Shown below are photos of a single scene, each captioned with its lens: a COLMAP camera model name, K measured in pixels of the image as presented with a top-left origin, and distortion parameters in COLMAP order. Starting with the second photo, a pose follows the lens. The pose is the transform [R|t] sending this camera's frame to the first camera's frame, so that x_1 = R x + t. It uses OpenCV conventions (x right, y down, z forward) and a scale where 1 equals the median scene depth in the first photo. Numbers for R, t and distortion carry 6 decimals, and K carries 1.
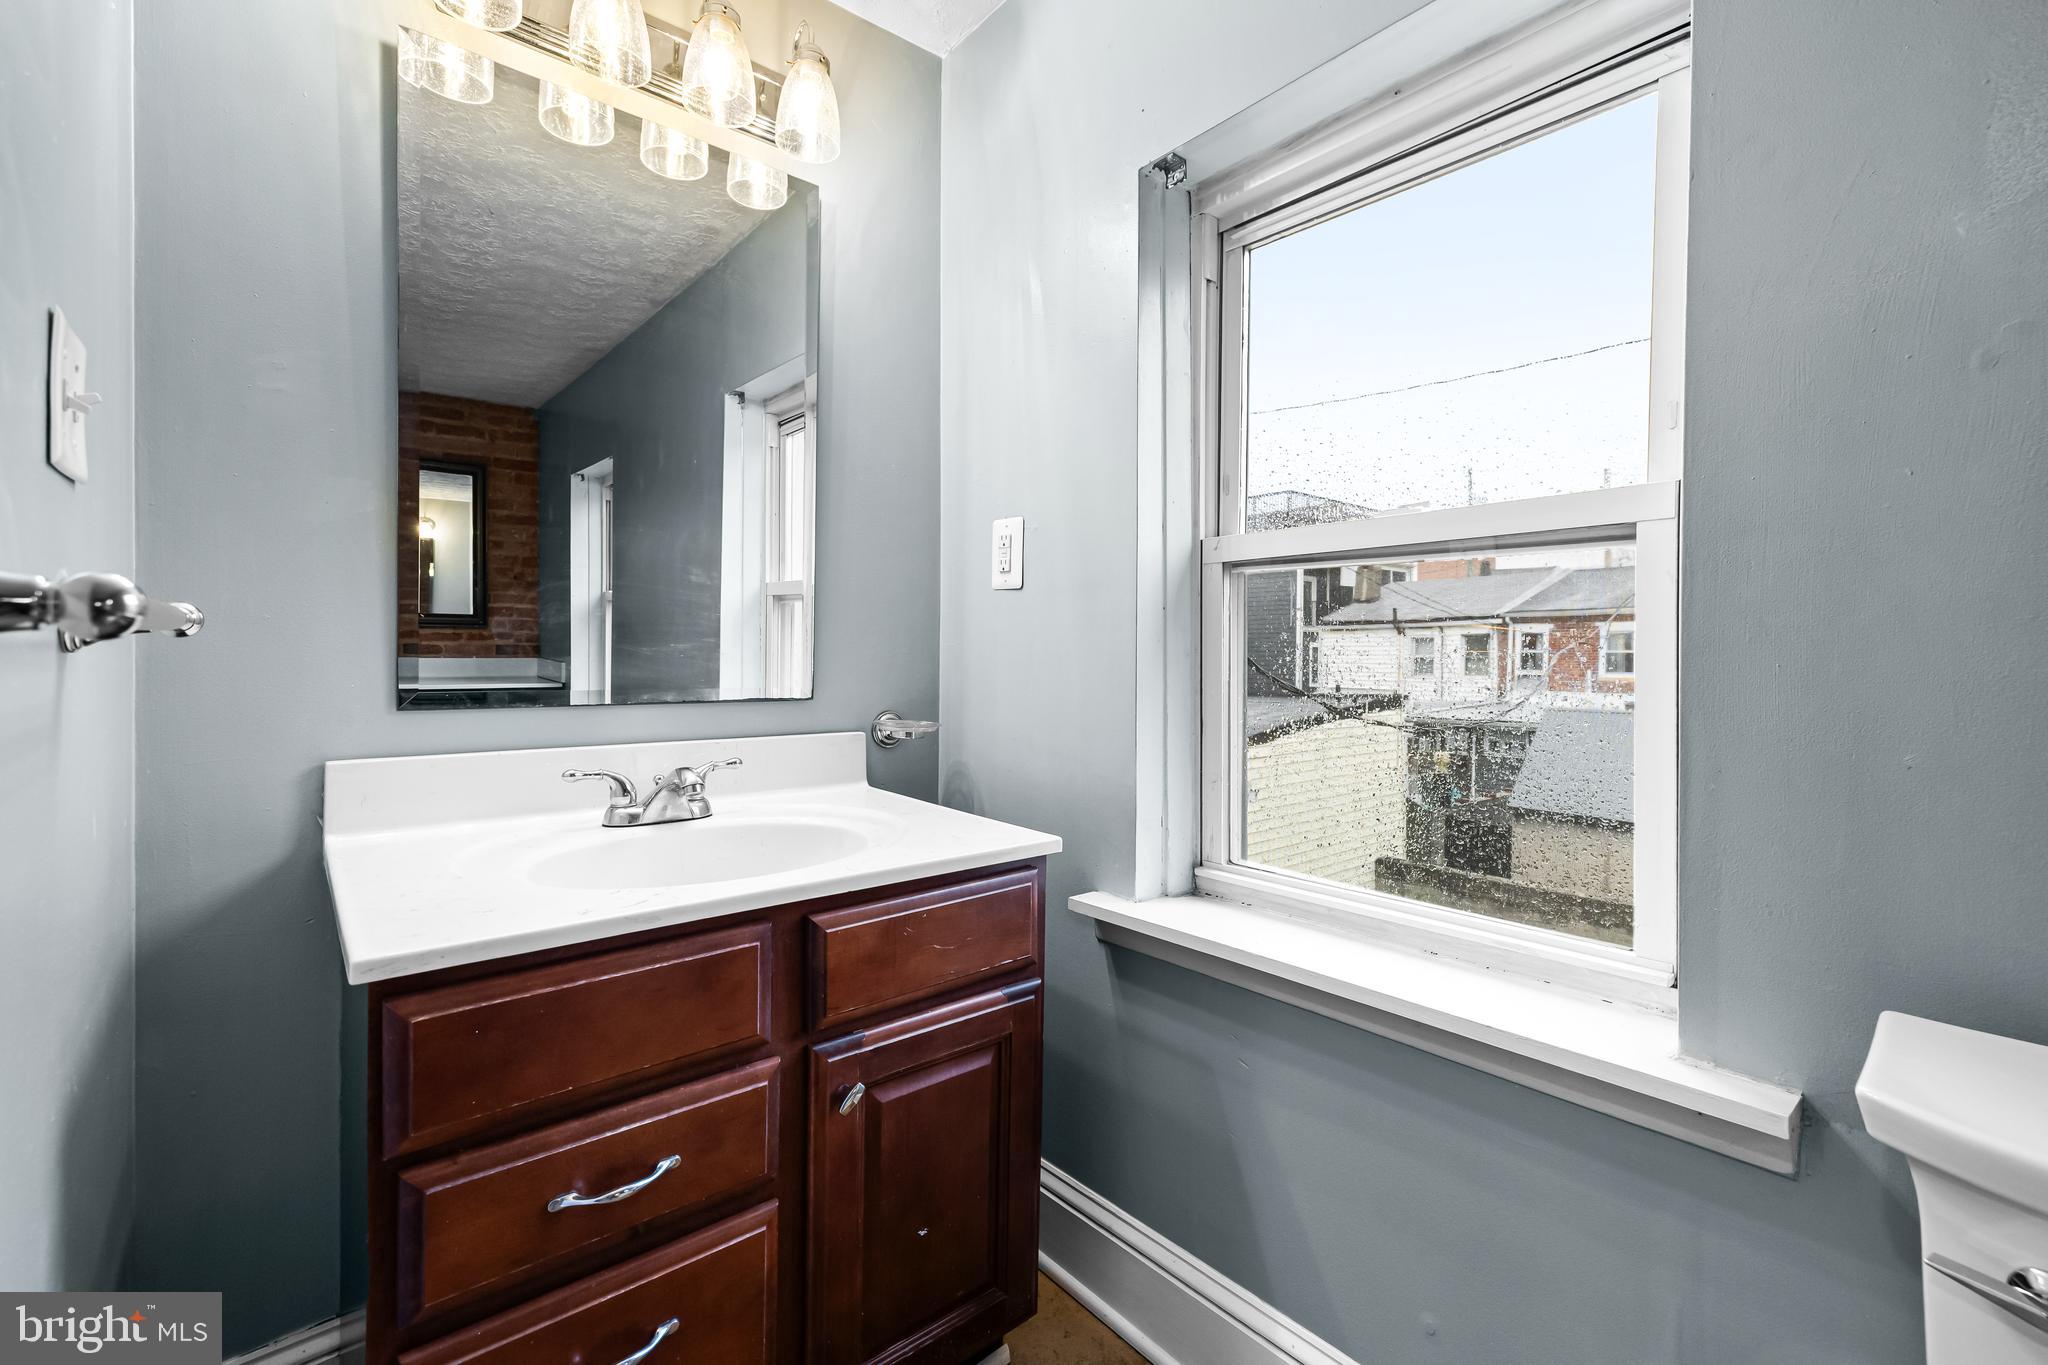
lens RADIAL K [[880.7, 0, 1024.2], [0, 880.7, 660.8], [0, 0, 1]] dist [-0.000807, 0.000184]
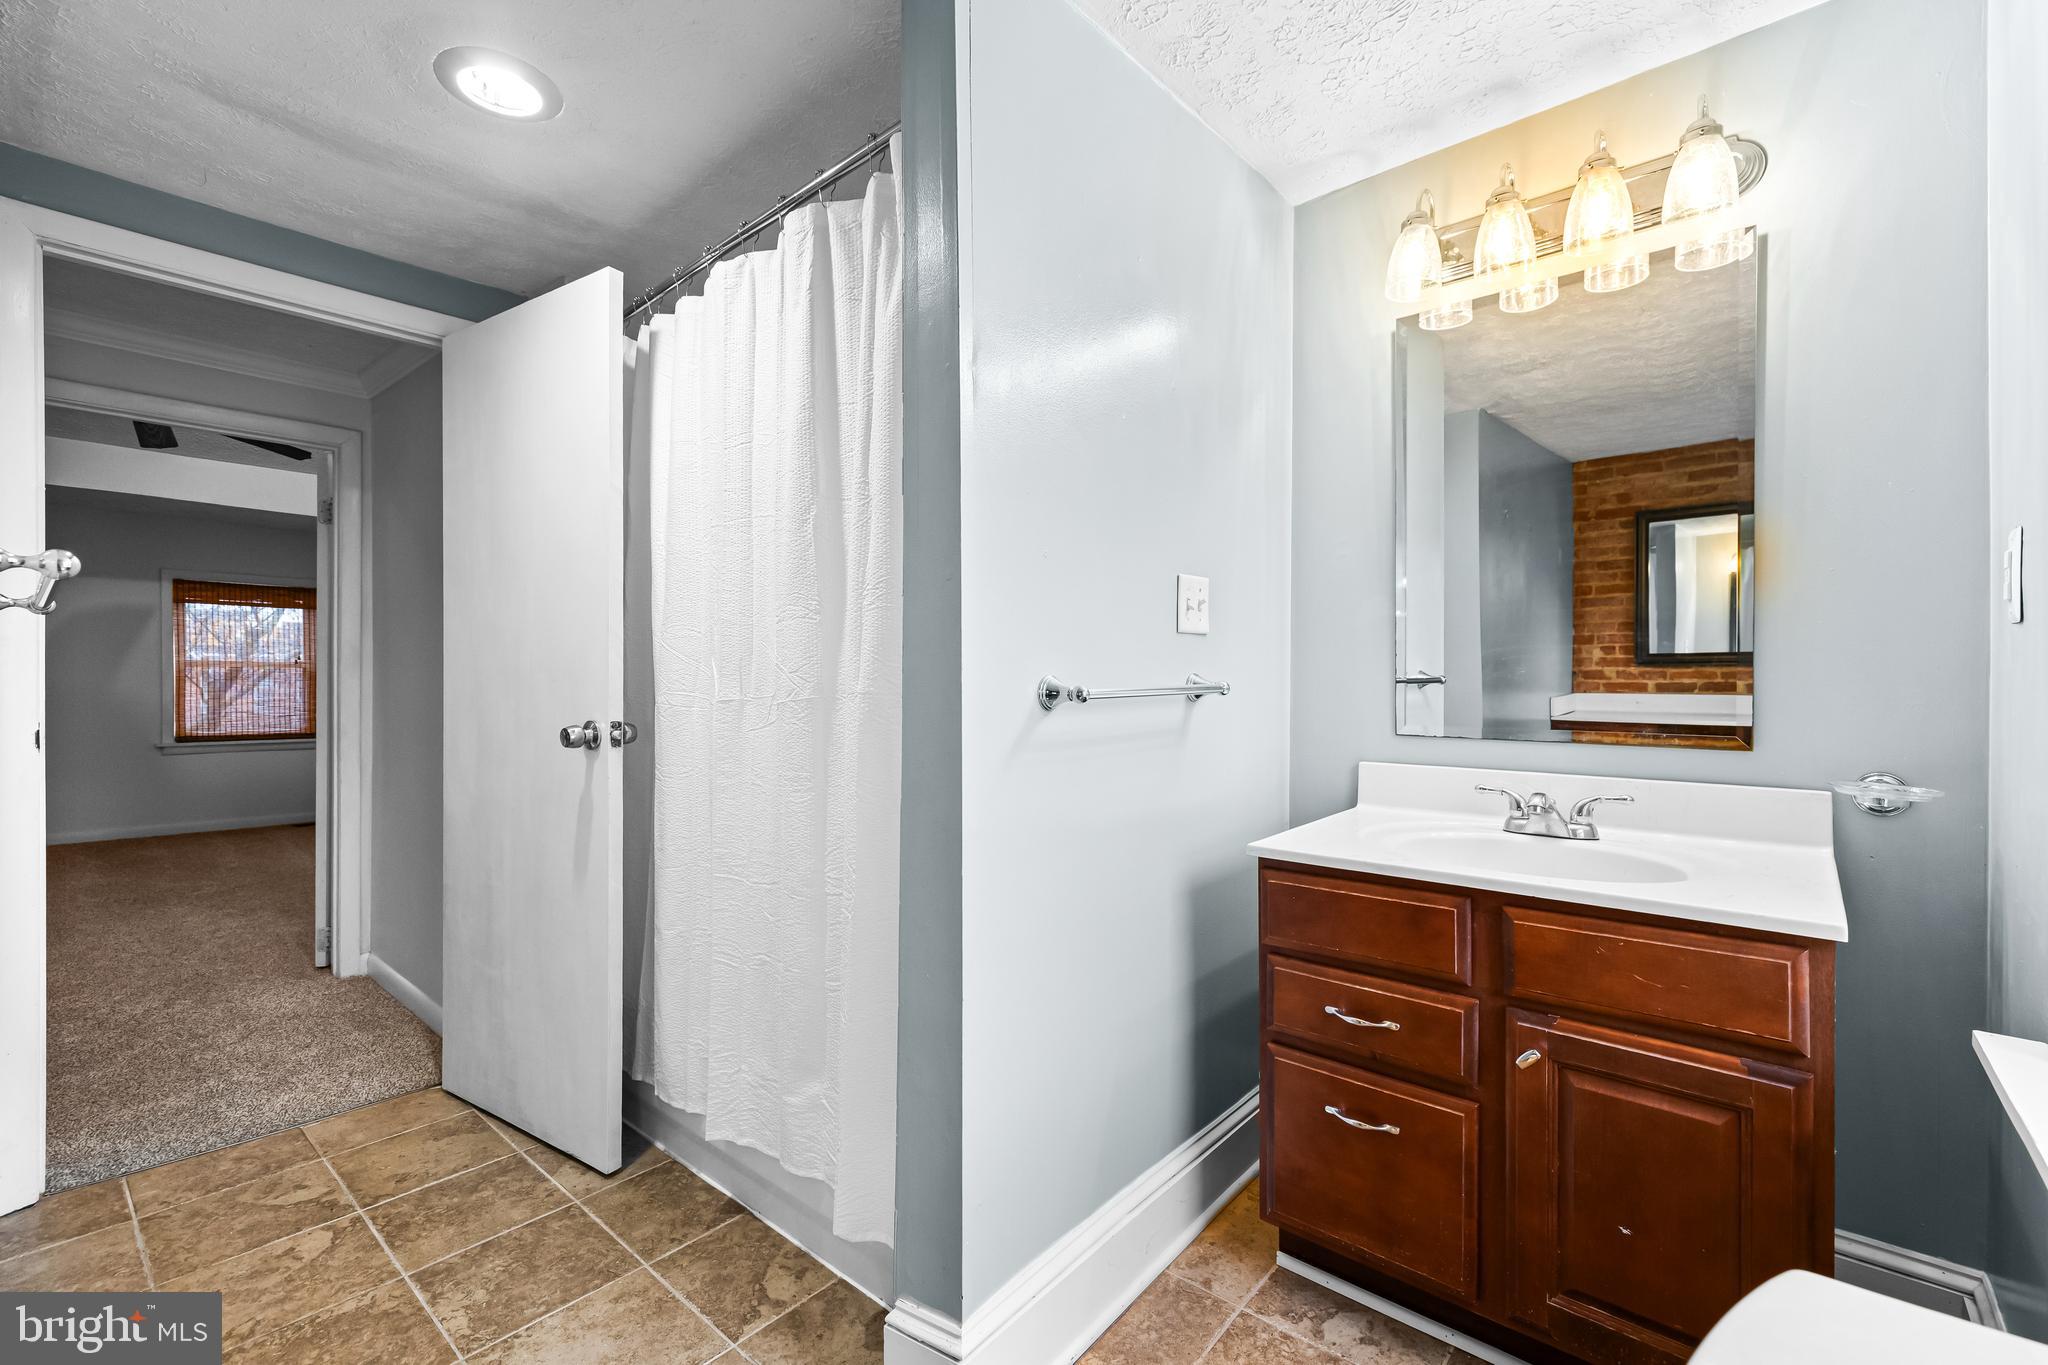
lens RADIAL K [[858.0, 0, 1024.0], [0, 858.0, 682.5], [0, 0, 1]] dist [-0.001386, -0.000289]
pose [[0.160752, -0.001605, -0.986994, 0.923876], [-0.010153, 0.999943, -0.003280, -0.036524], [0.986943, 0.010548, 0.160727, 0.074406]]
